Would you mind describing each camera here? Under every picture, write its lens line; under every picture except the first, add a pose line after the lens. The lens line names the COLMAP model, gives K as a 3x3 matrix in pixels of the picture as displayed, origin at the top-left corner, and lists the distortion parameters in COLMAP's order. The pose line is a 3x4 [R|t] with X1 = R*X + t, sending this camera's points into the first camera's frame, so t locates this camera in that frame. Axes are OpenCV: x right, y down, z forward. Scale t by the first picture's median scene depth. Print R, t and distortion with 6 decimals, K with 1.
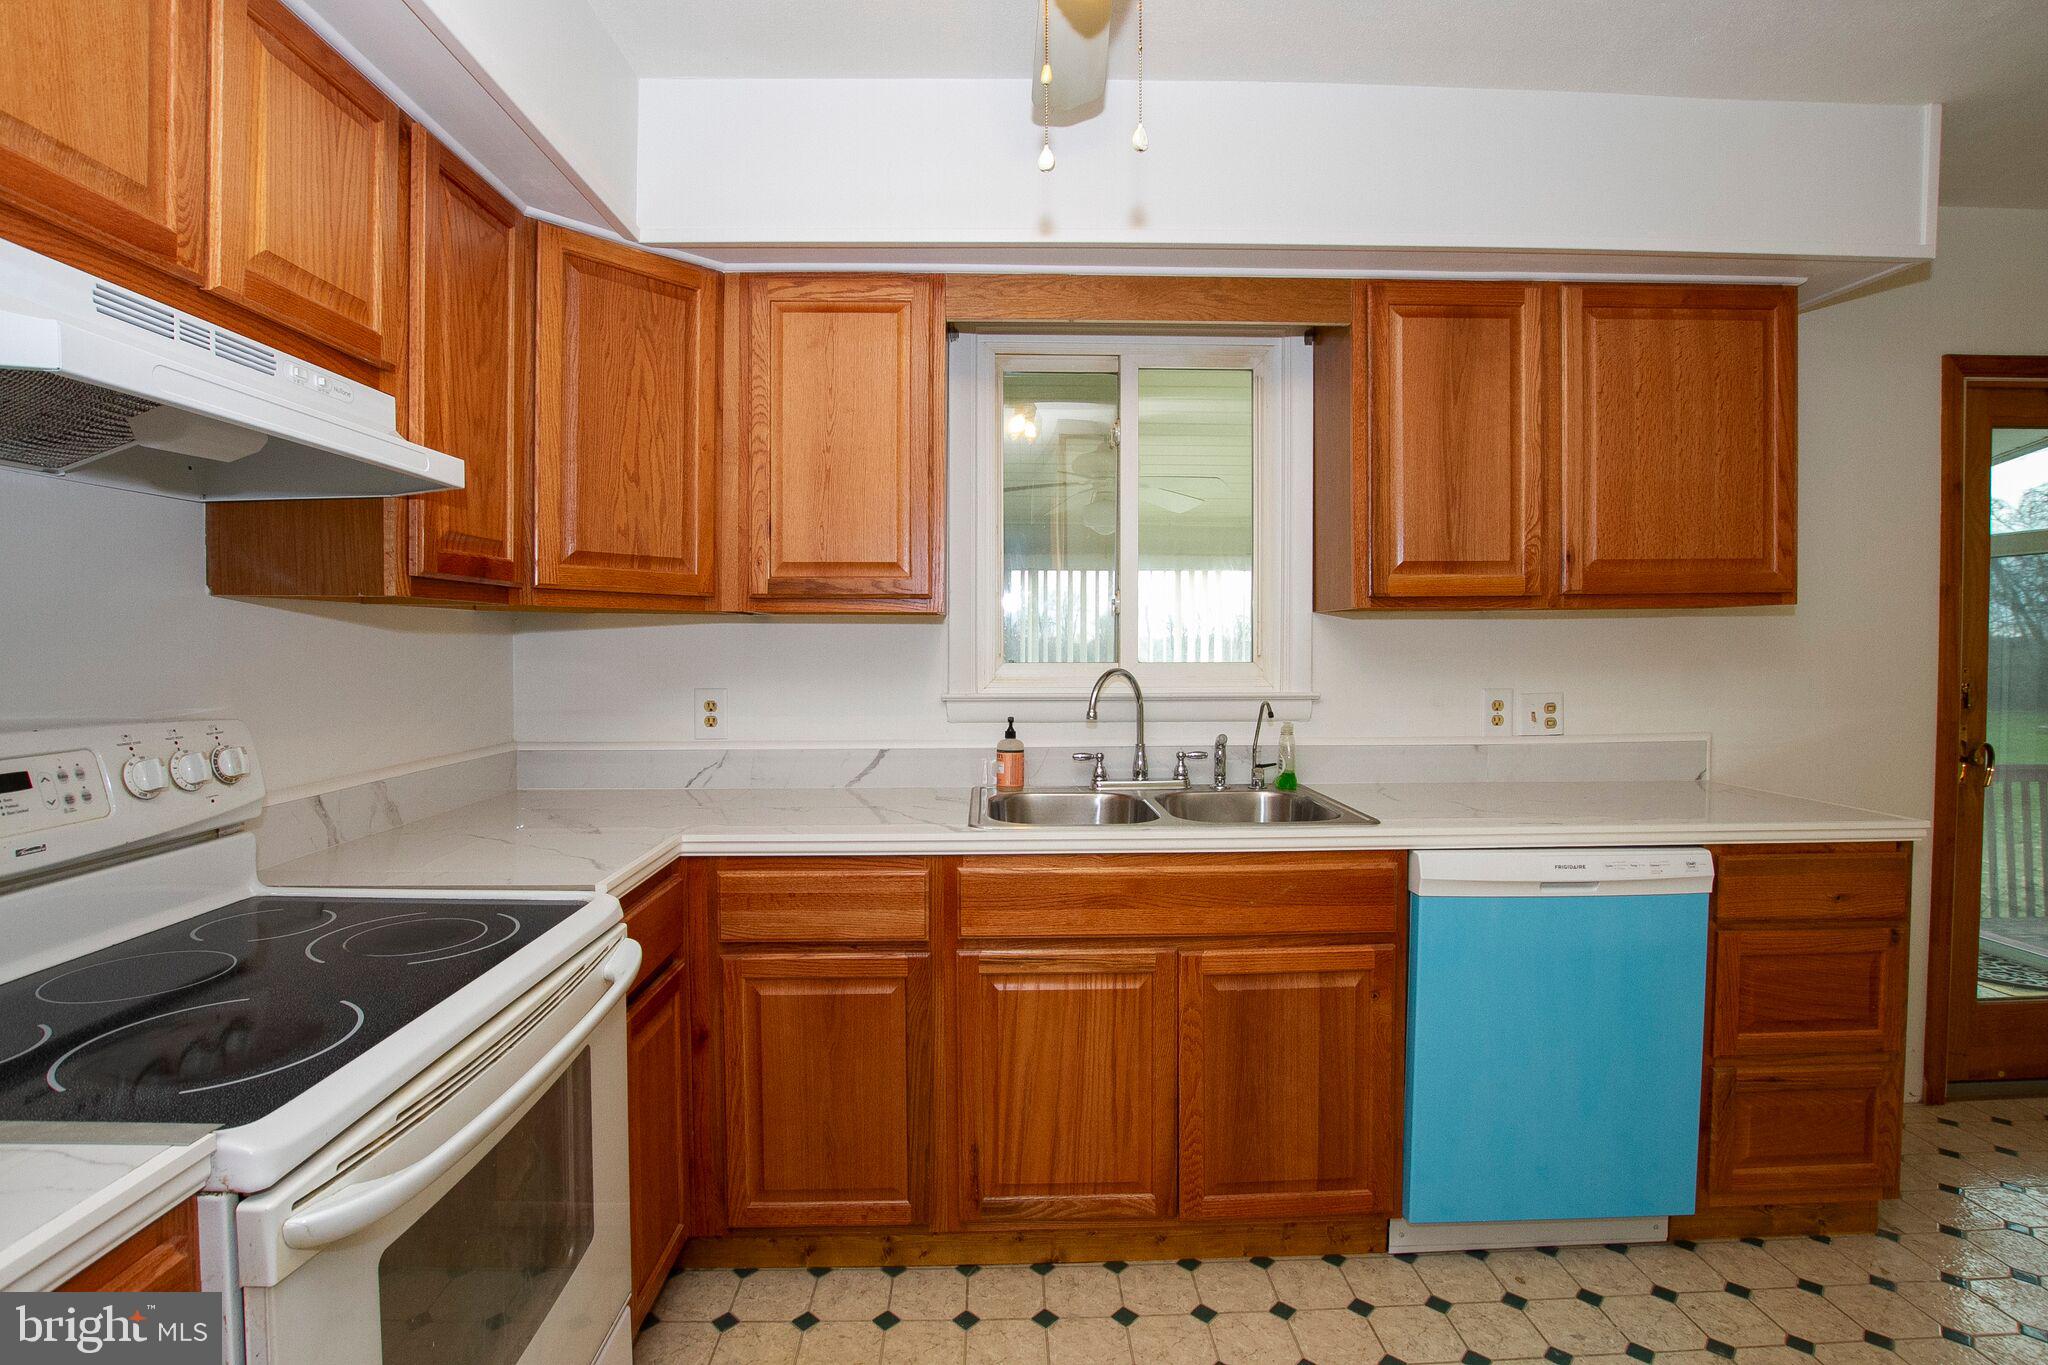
lens RADIAL K [[968.3, 0, 1024.0], [0, 968.3, 682.5], [0, 0, 1]] dist [-0.028261, 0.000377]
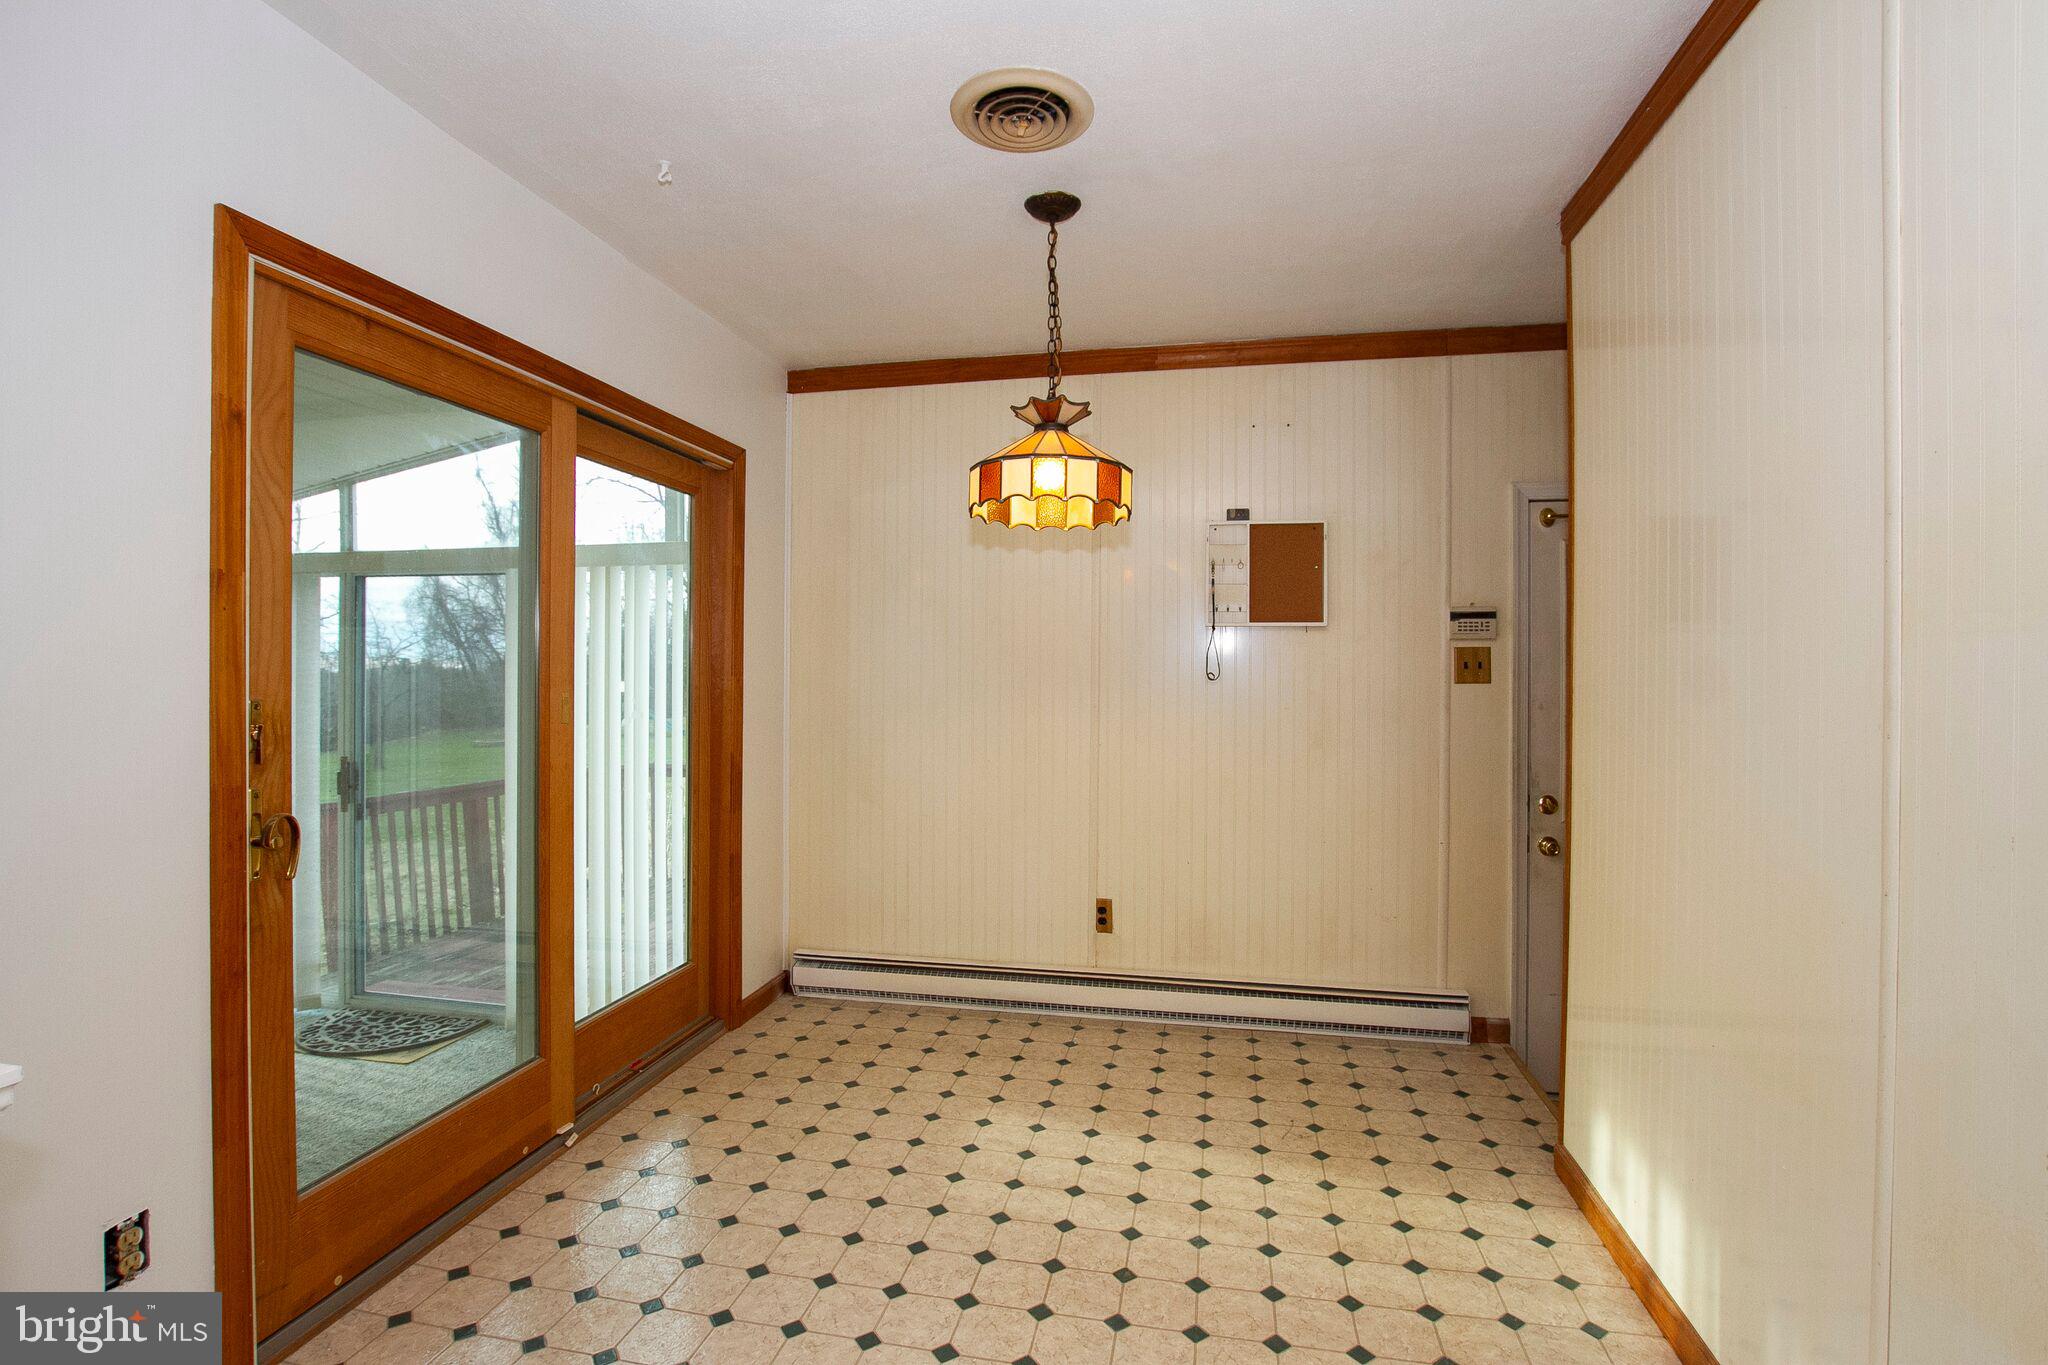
lens RADIAL K [[968.3, 0, 1024.0], [0, 968.3, 682.5], [0, 0, 1]] dist [-0.028261, 0.000377]
pose [[0.220831, 0.004612, 0.975301, 0.472964], [0.022042, 0.999710, -0.009718, -0.010790], [-0.975063, 0.023643, 0.220666, 0.333863]]
